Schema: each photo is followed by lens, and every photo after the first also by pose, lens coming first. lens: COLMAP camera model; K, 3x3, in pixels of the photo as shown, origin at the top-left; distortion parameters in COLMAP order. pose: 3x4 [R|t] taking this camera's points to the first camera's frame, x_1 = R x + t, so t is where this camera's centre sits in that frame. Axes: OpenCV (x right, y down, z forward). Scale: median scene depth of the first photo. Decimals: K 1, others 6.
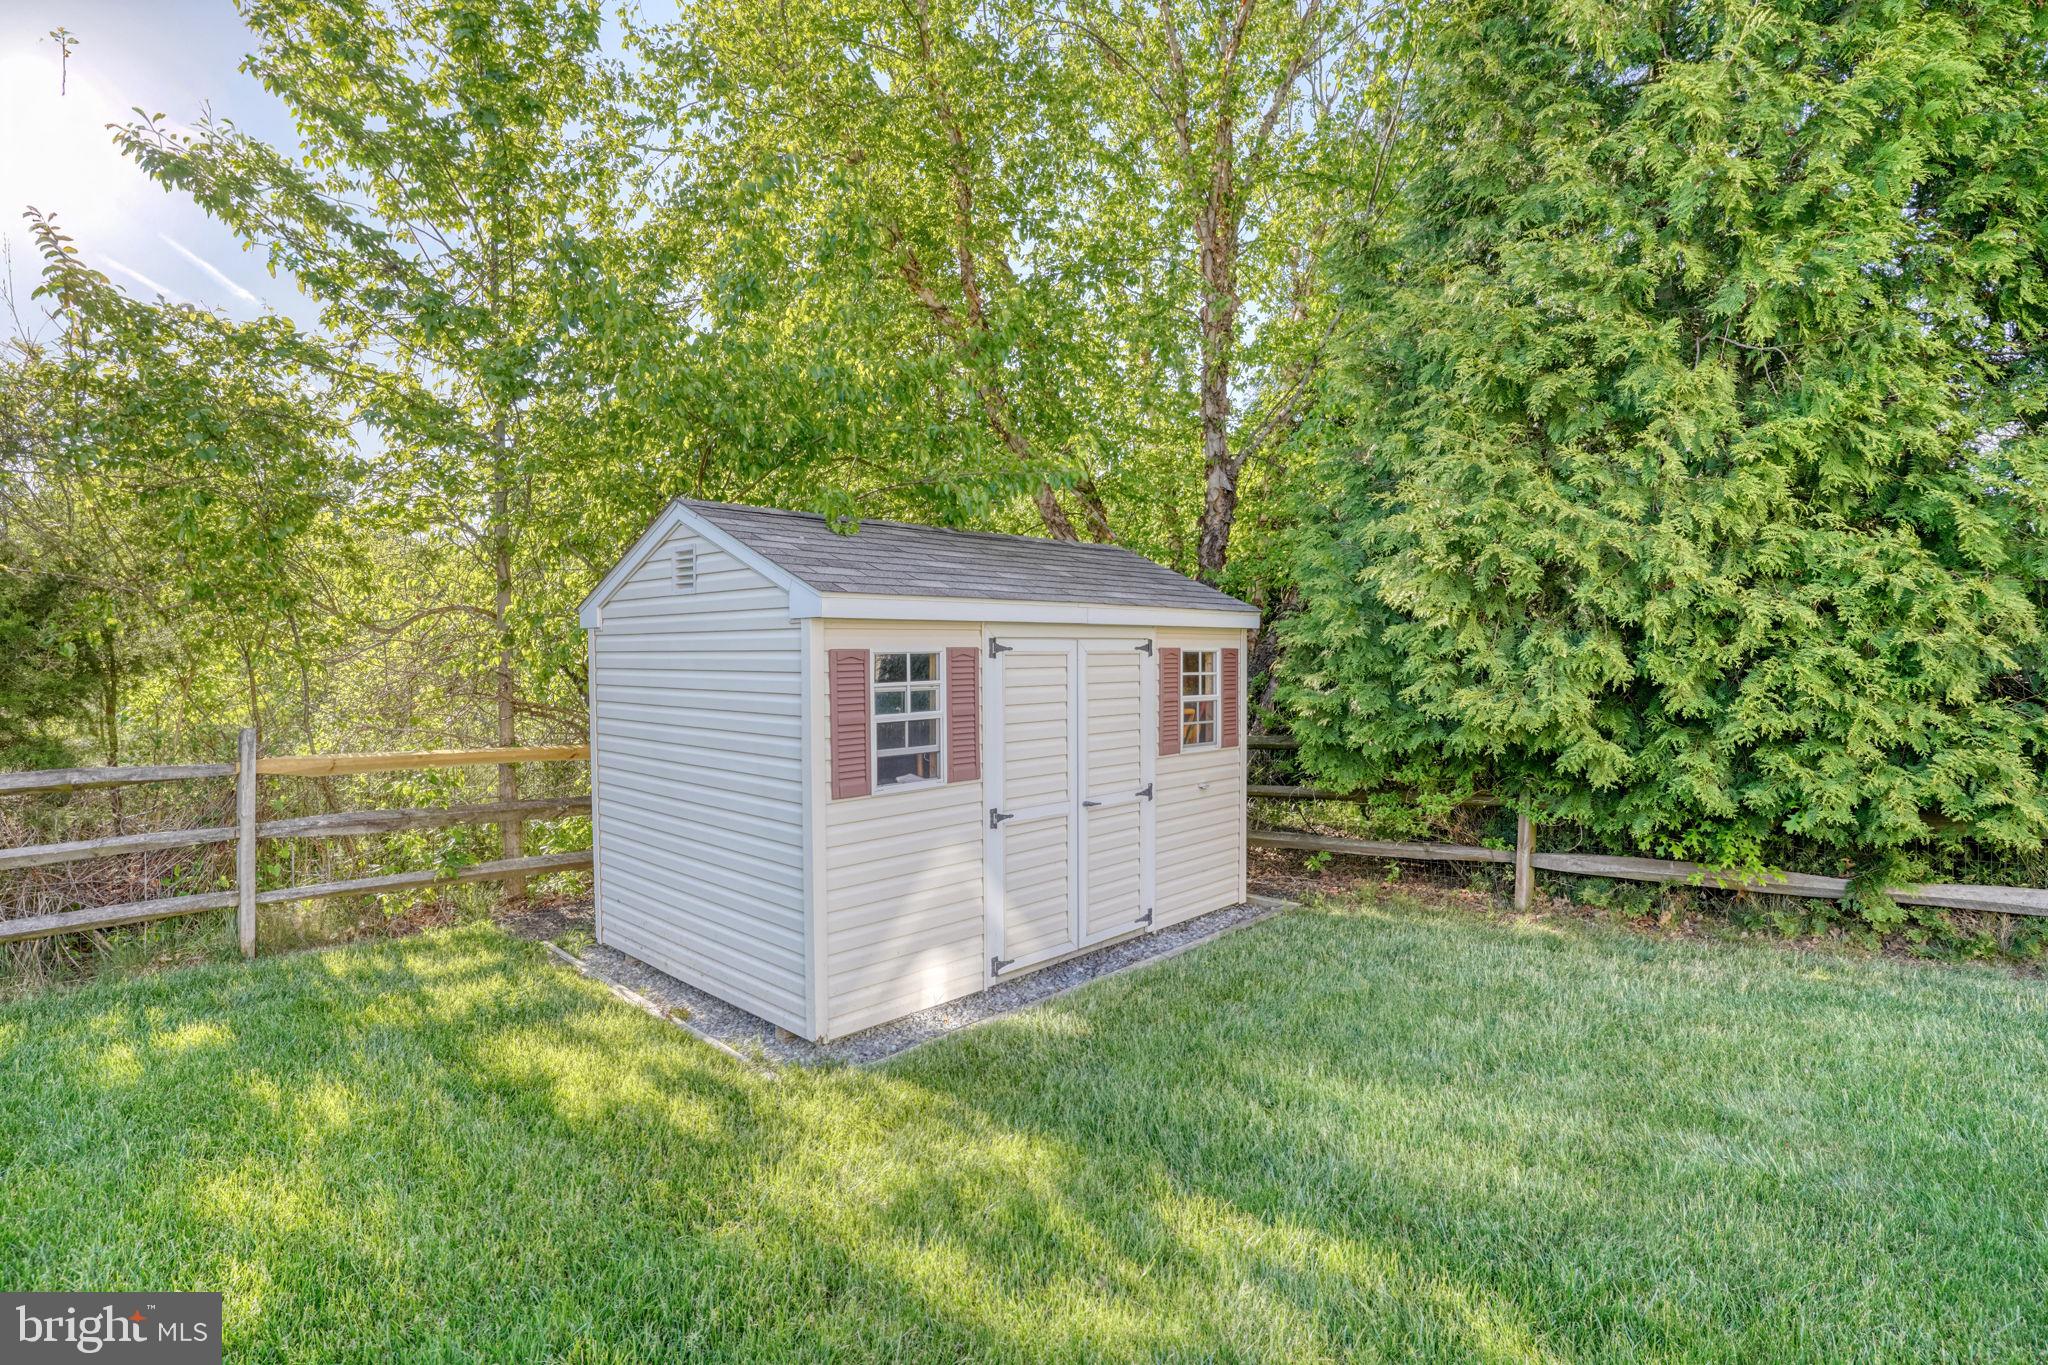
lens RADIAL K [[1008.5, 0, 1047.5], [0, 1008.5, 674.9], [0, 0, 1]] dist [-0.083891, 0.000096]
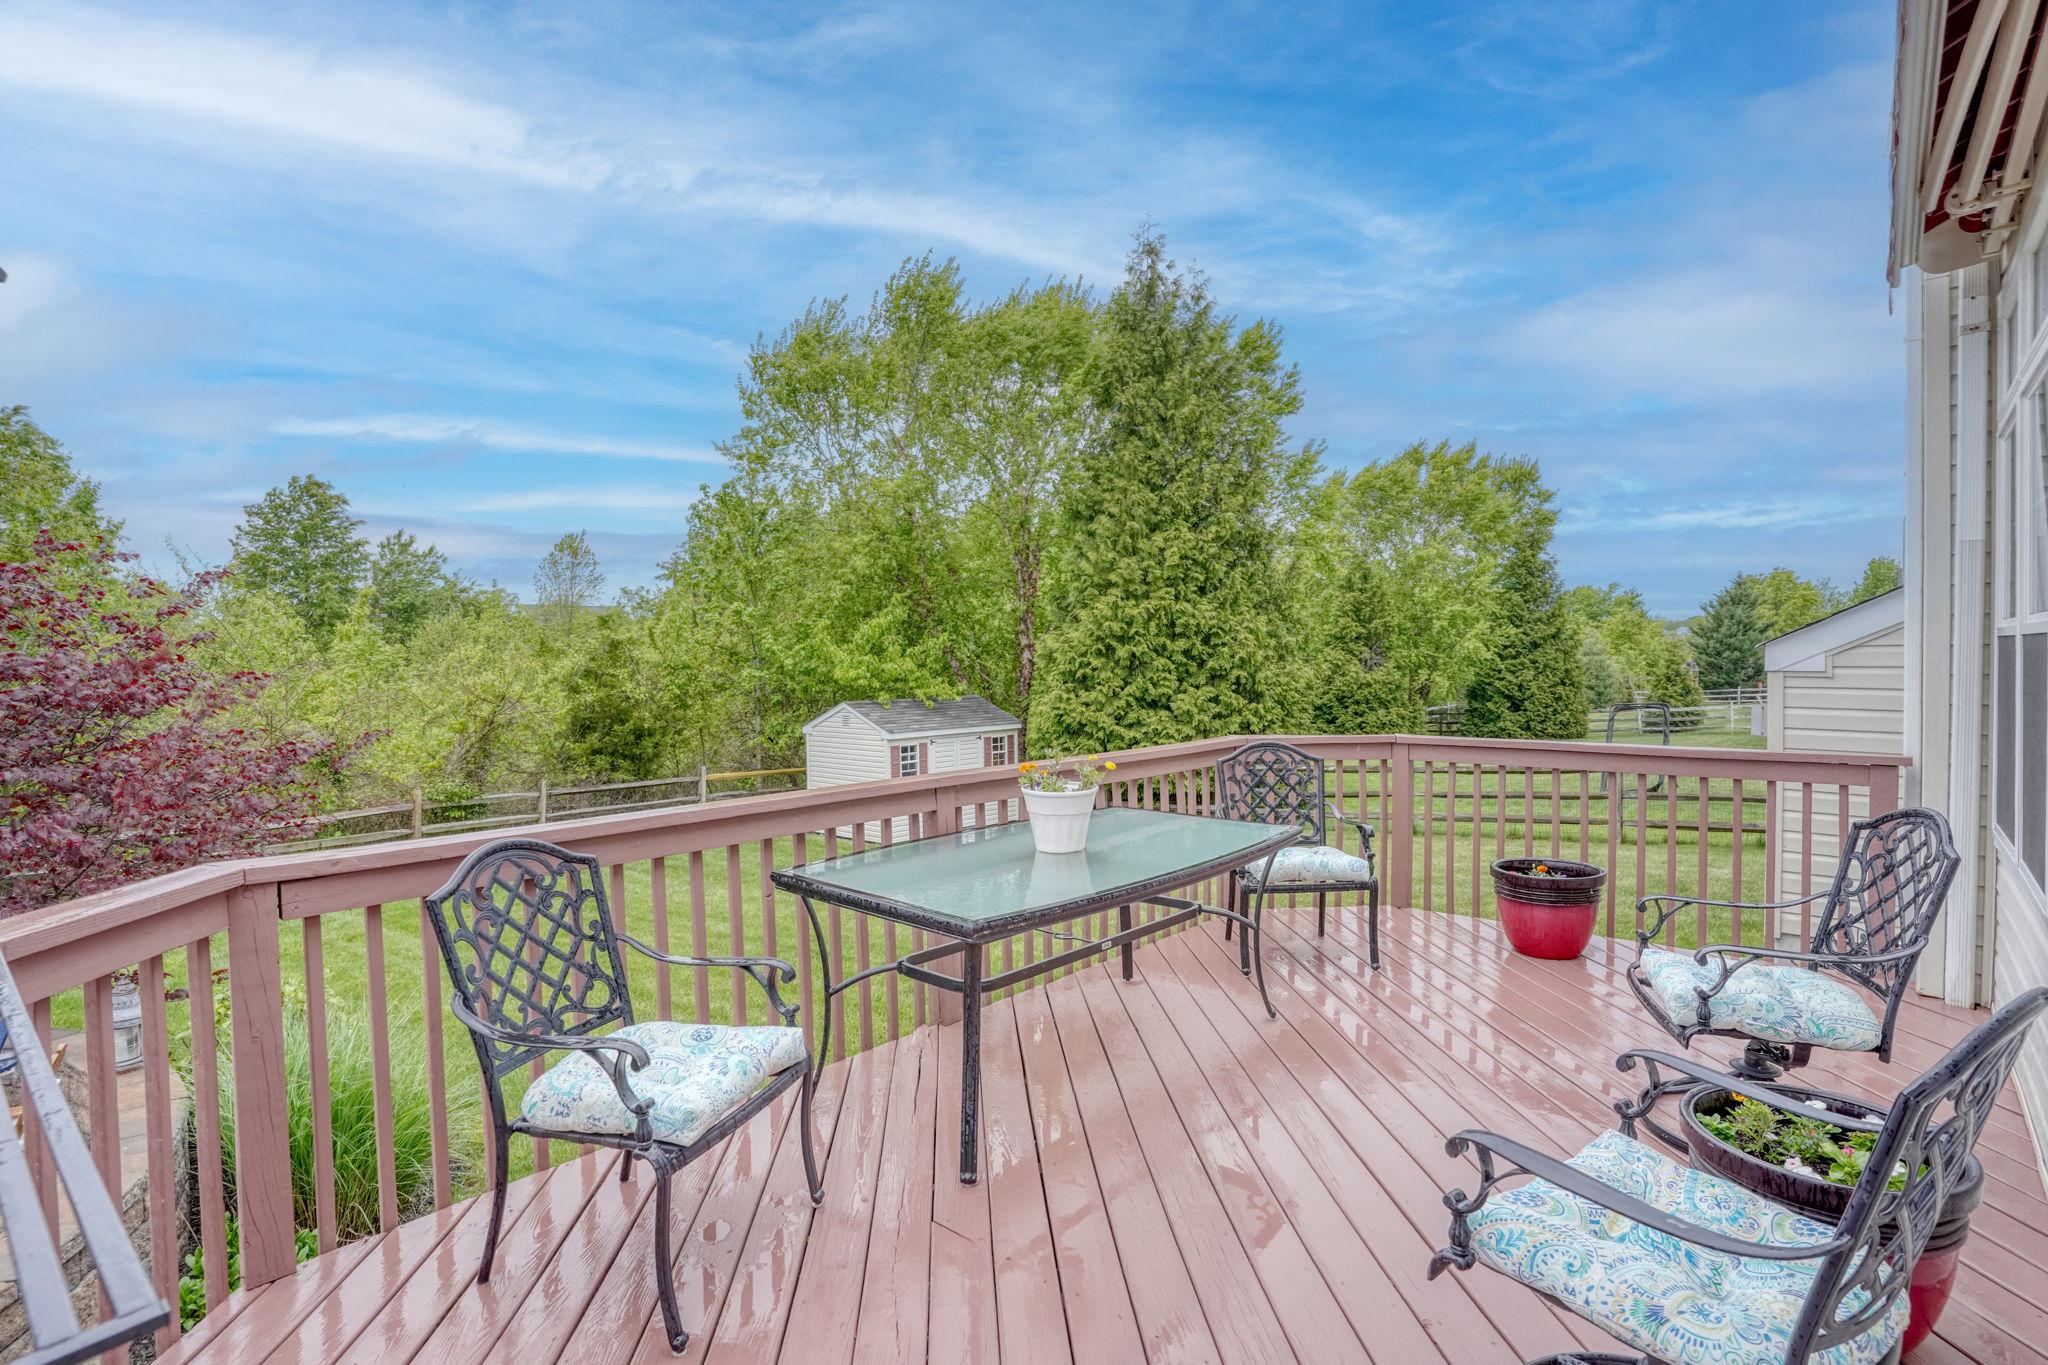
lens RADIAL K [[1006.0, 0, 1030.7], [0, 1006.0, 682.4], [0, 0, 1]] dist [-0.078242, 0.033872]
pose [[0.999519, -0.006400, 0.030328, 0.201791], [0.006347, 0.999978, 0.001843, -0.253464], [-0.030340, -0.001650, 0.999538, -2.710651]]
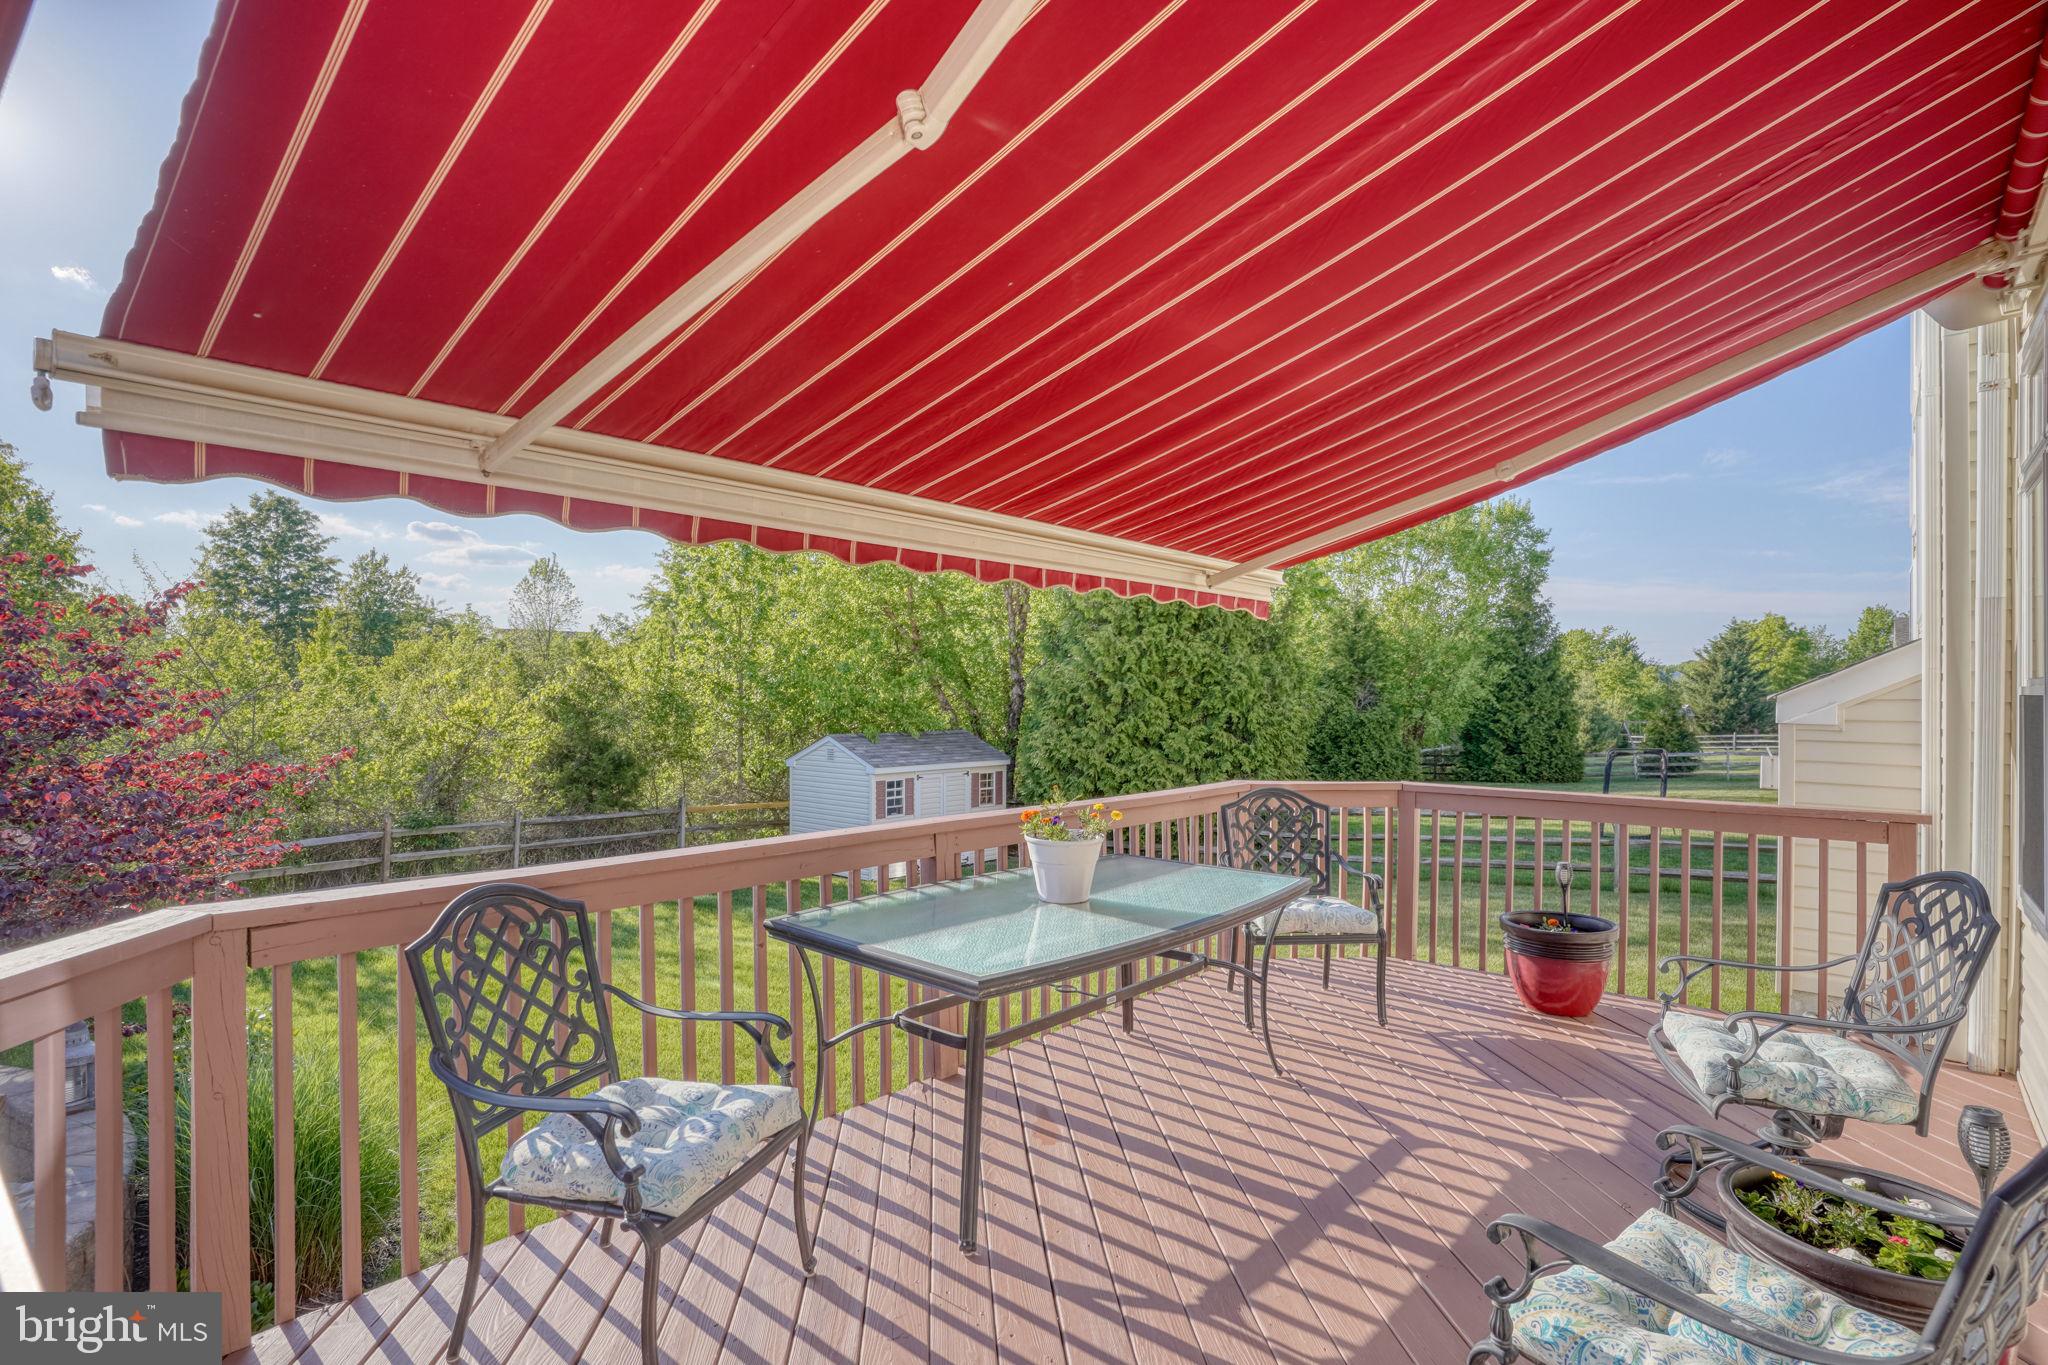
lens RADIAL K [[1020.7, 0, 1032.2], [0, 1020.7, 686.4], [0, 0, 1]] dist [-0.071080, 0.026811]
pose [[0.998887, 0.011287, 0.045803, 0.185209], [-0.010044, 0.999577, -0.027294, -0.261303], [-0.046092, 0.026804, 0.998578, -2.697844]]
